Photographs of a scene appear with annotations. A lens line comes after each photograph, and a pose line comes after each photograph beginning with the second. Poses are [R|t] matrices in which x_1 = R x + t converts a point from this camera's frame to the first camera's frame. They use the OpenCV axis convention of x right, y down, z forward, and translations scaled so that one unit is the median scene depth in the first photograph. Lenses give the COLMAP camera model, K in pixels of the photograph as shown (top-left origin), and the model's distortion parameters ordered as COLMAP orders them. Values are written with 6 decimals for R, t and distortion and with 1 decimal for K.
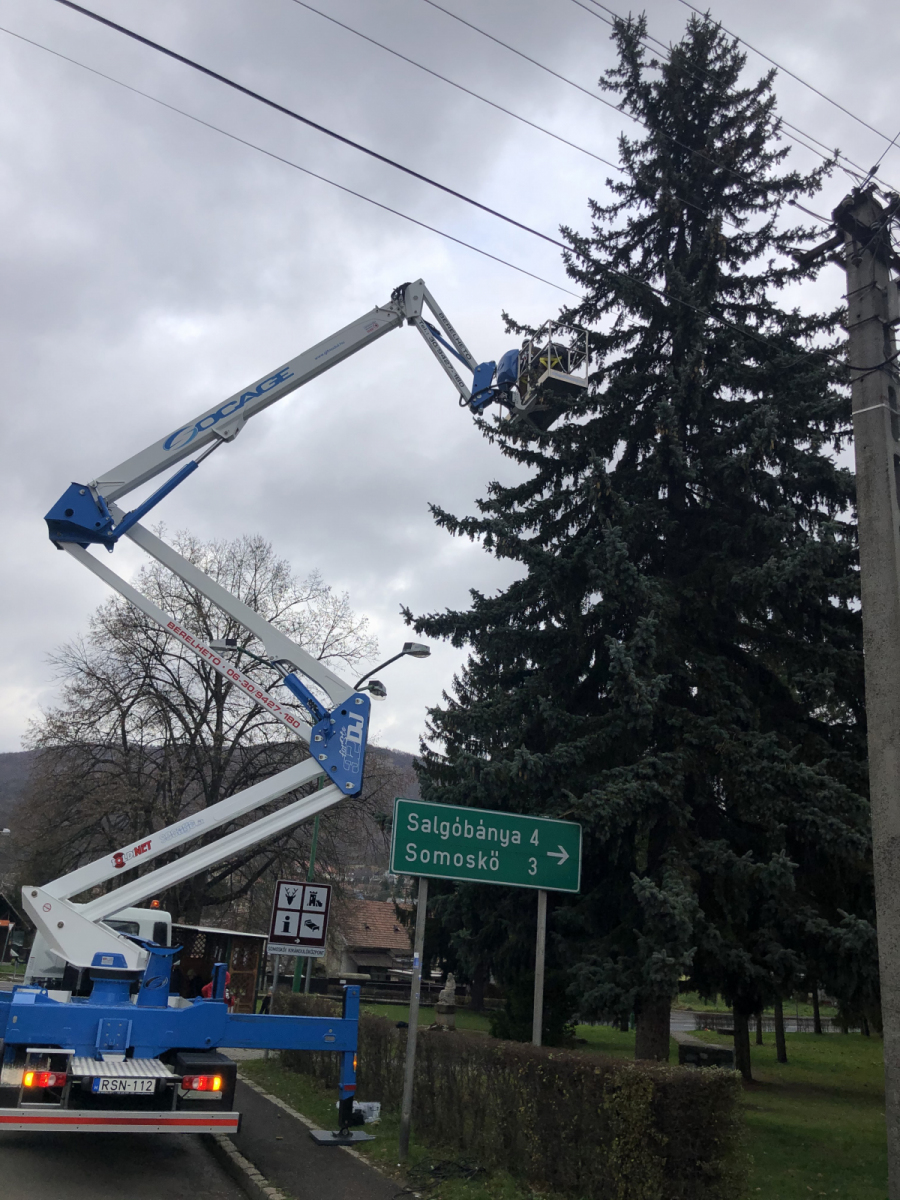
lens RADIAL K [[997.0, 0, 422.5], [0, 997.0, 601.3], [0, 0, 1]] dist [0.010566, -0.000295]
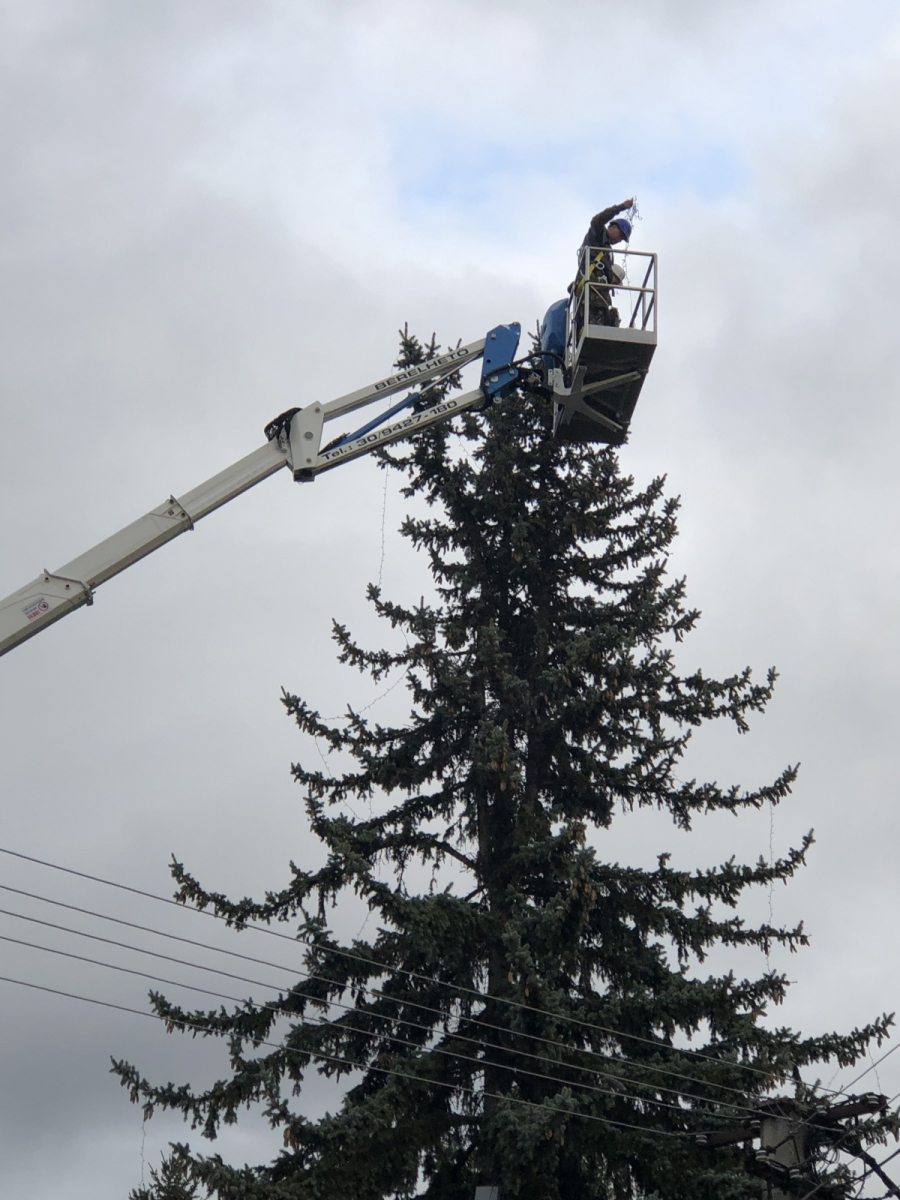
lens RADIAL K [[3059.2, 0, 450.0], [0, 3059.2, 600.0], [0, 0, 1]] dist [-0.038092, 1.385826]
pose [[0.961544, 0.071247, 0.265247, -0.302552], [-0.033125, 0.988801, -0.145516, -0.282363], [-0.272644, 0.131134, 0.953136, -0.814501]]
